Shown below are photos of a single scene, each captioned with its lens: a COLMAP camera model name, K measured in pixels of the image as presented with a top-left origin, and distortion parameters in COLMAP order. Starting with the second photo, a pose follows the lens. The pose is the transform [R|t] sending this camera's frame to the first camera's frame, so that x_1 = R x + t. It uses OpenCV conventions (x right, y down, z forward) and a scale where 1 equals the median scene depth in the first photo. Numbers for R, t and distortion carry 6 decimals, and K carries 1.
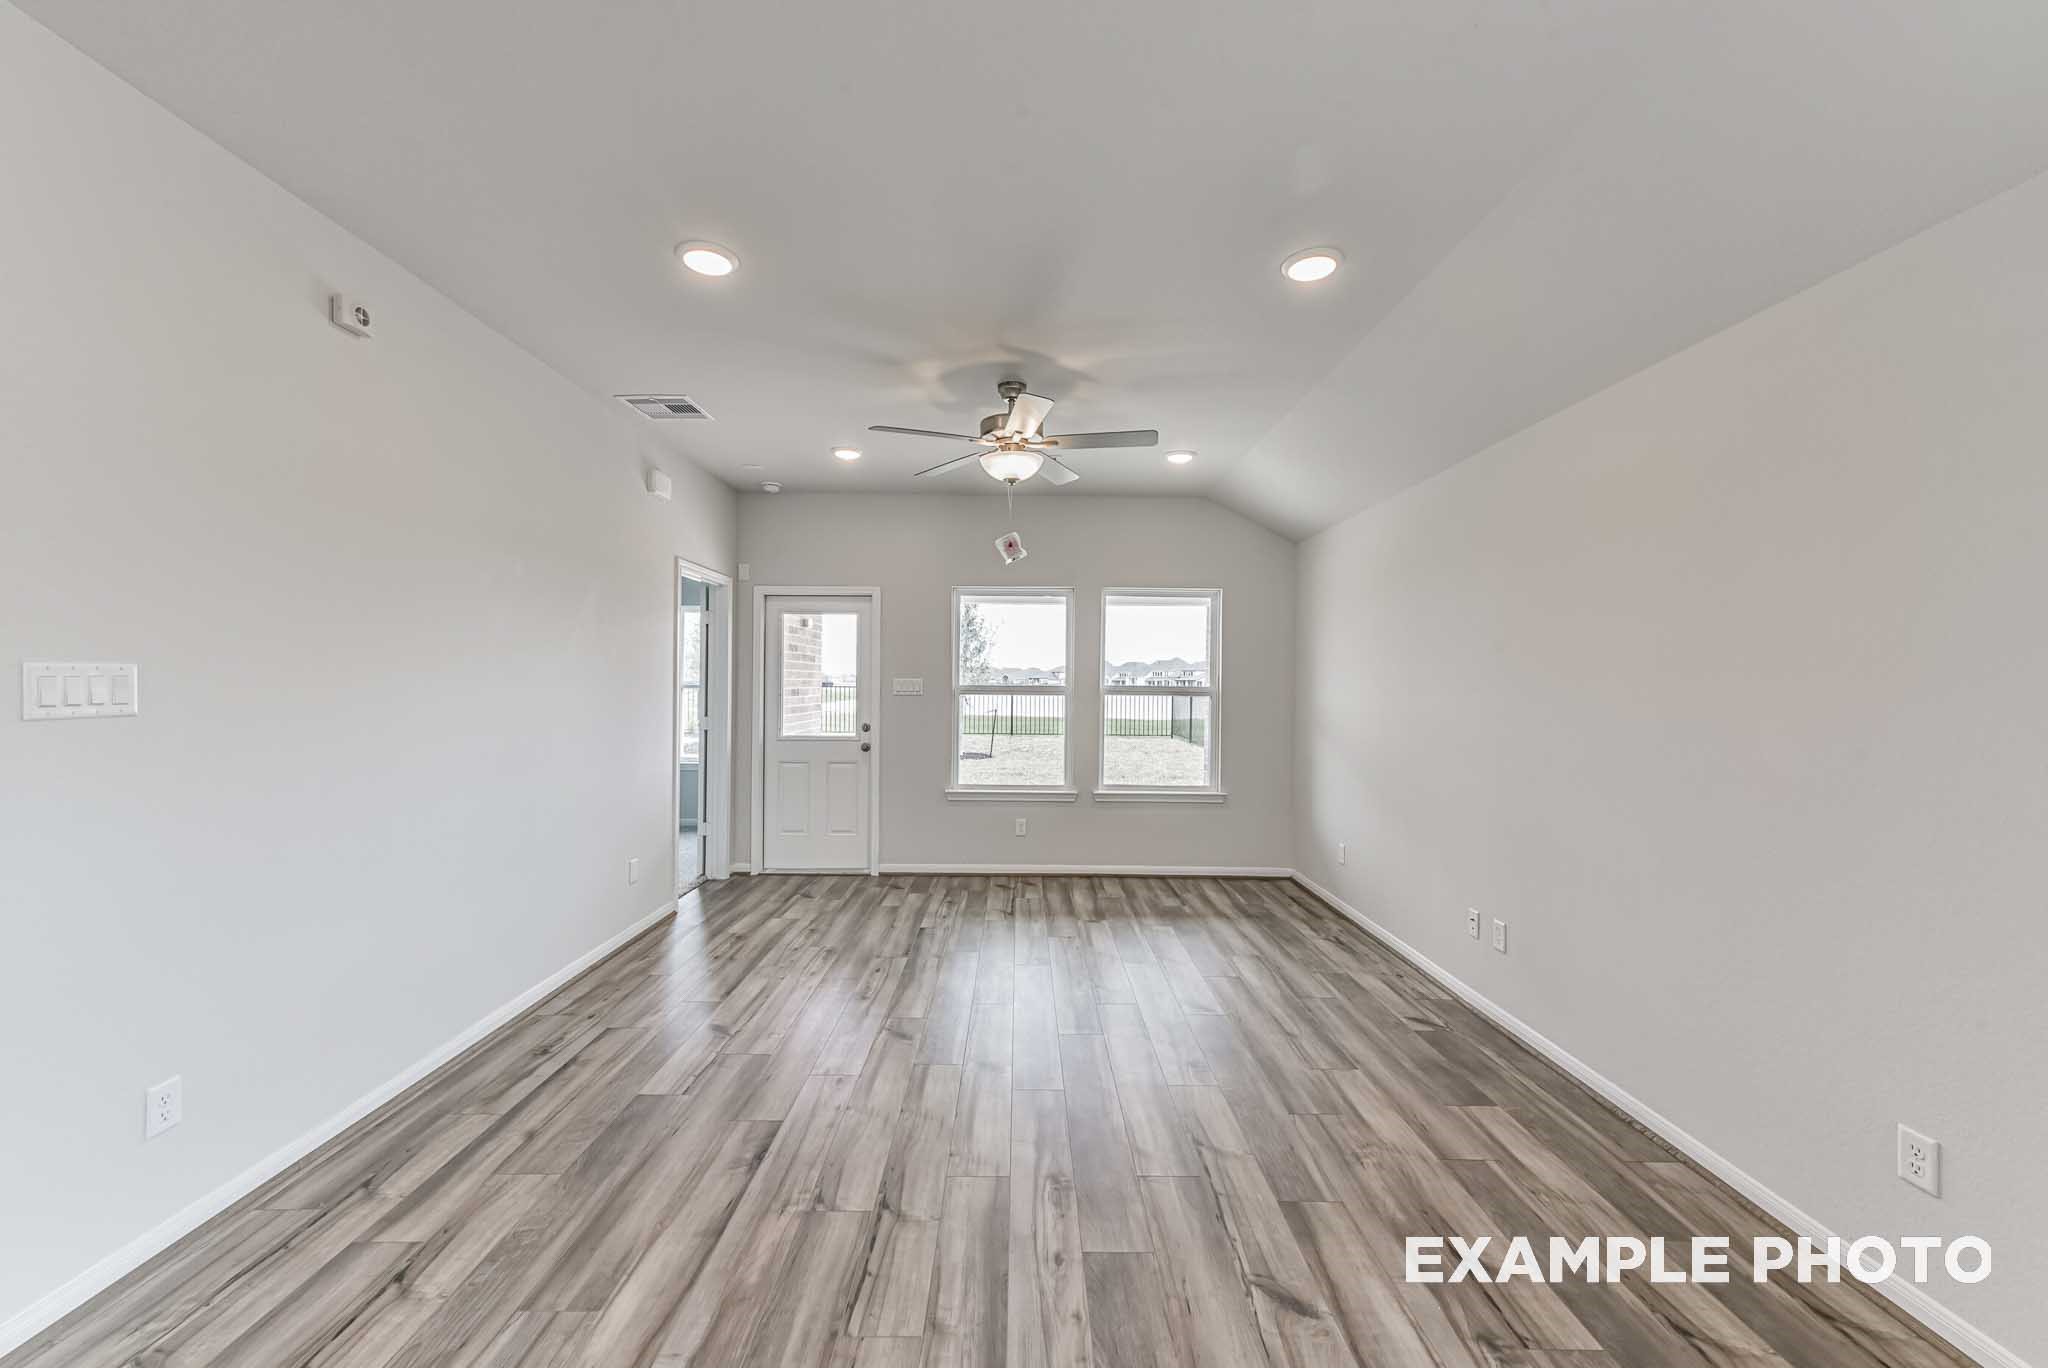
lens RADIAL K [[804.4, 0, 1020.2], [0, 804.4, 684.0], [0, 0, 1]] dist [0.012157, -0.000031]
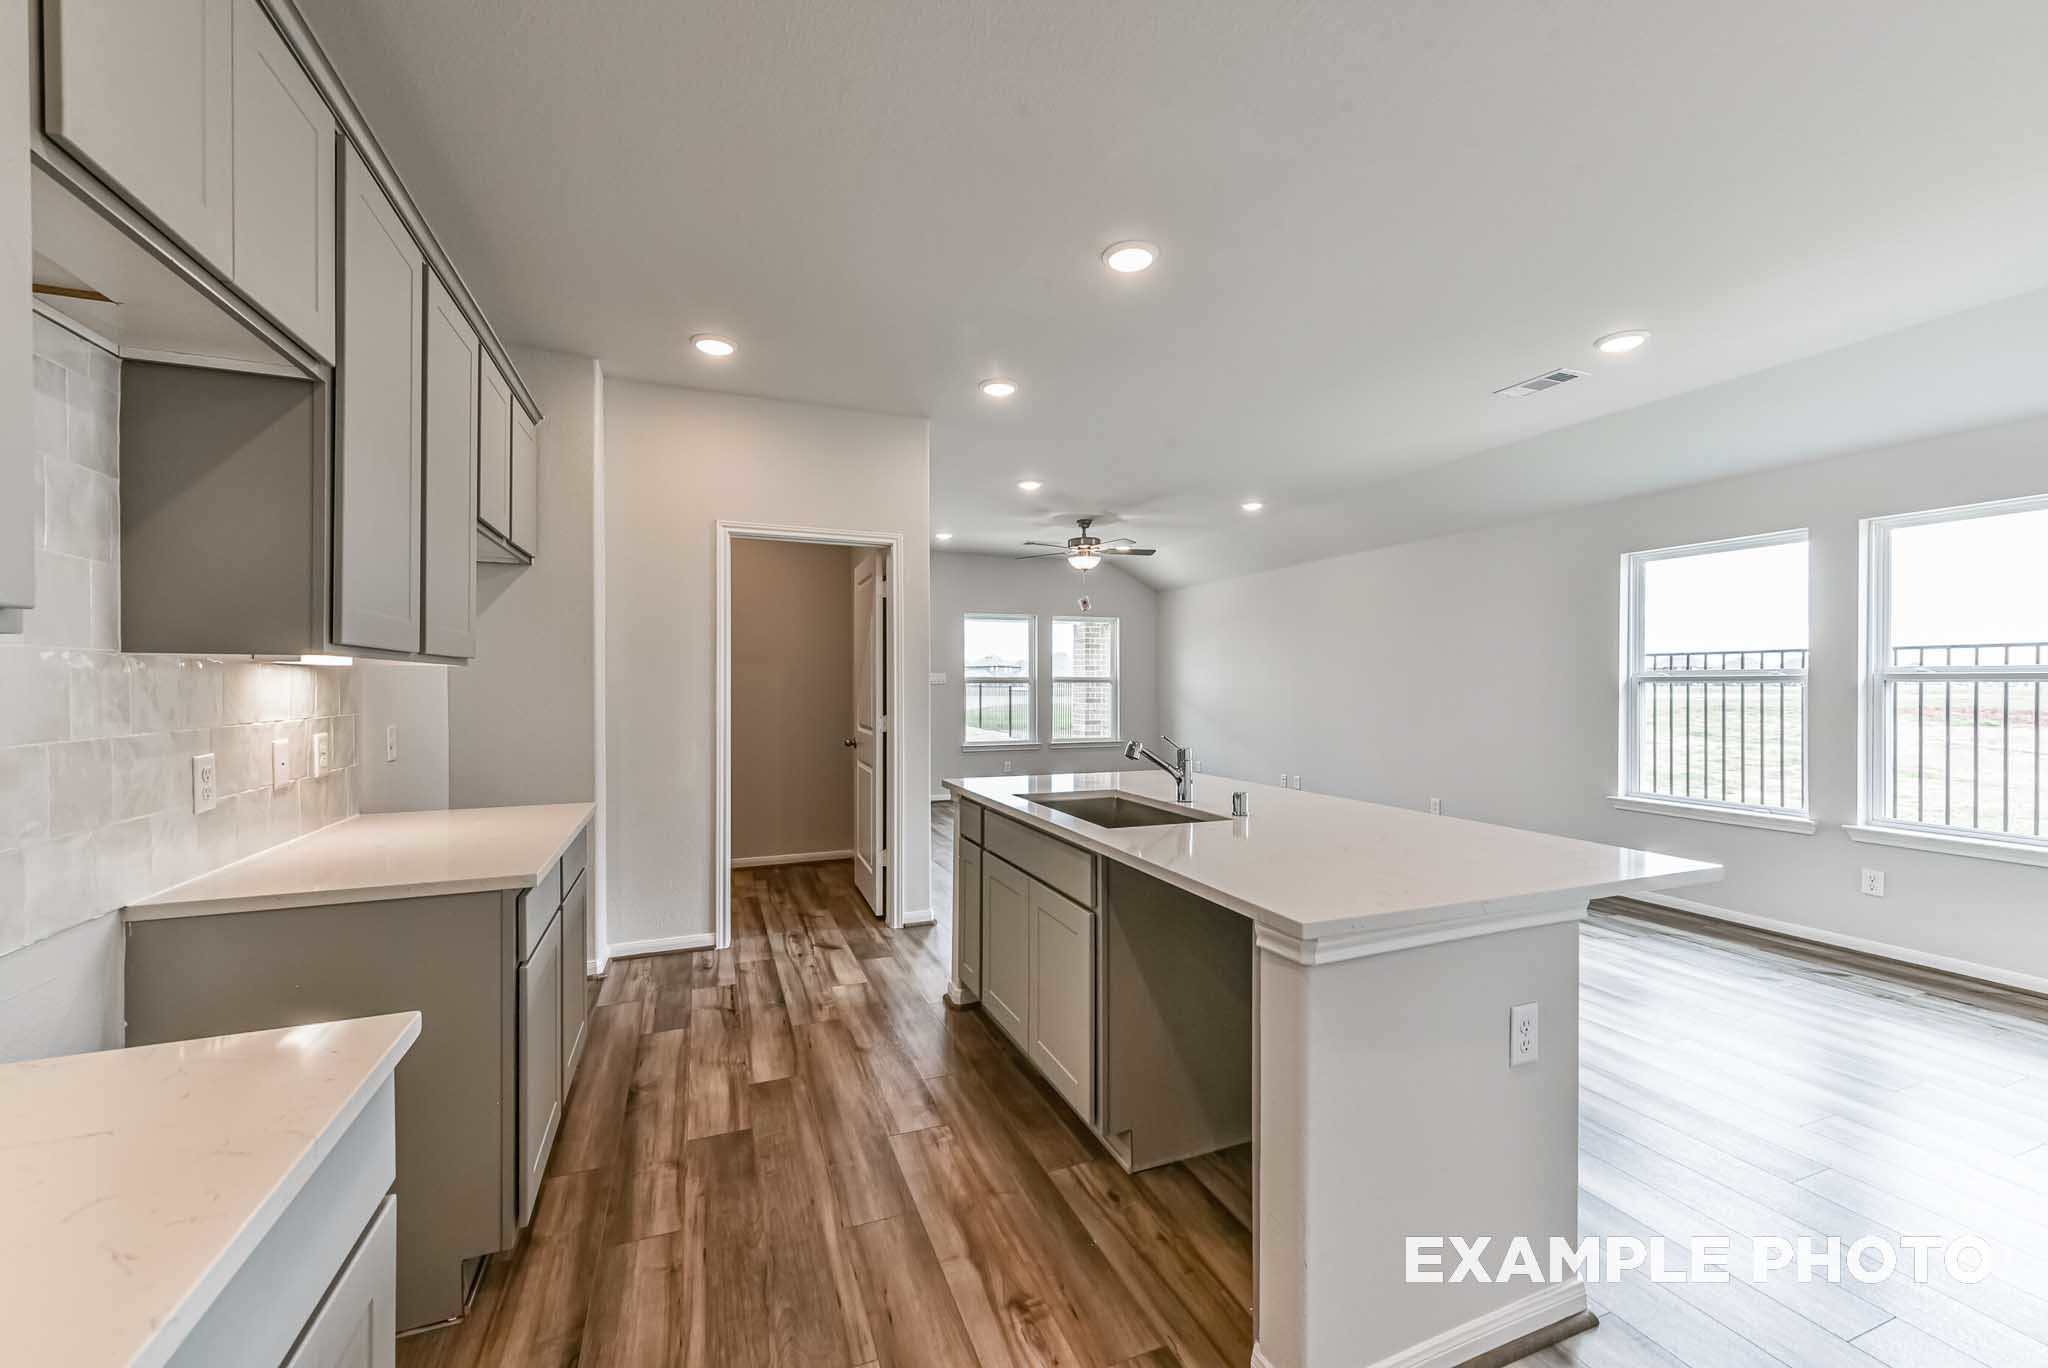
lens RADIAL K [[804.4, 0, 1020.2], [0, 804.4, 684.0], [0, 0, 1]] dist [0.012157, -0.000031]
pose [[0.929016, -0.010916, 0.369879, -0.805883], [0.010591, 0.999940, 0.002908, 0.015128], [-0.369888, 0.001216, 0.929075, -0.689923]]
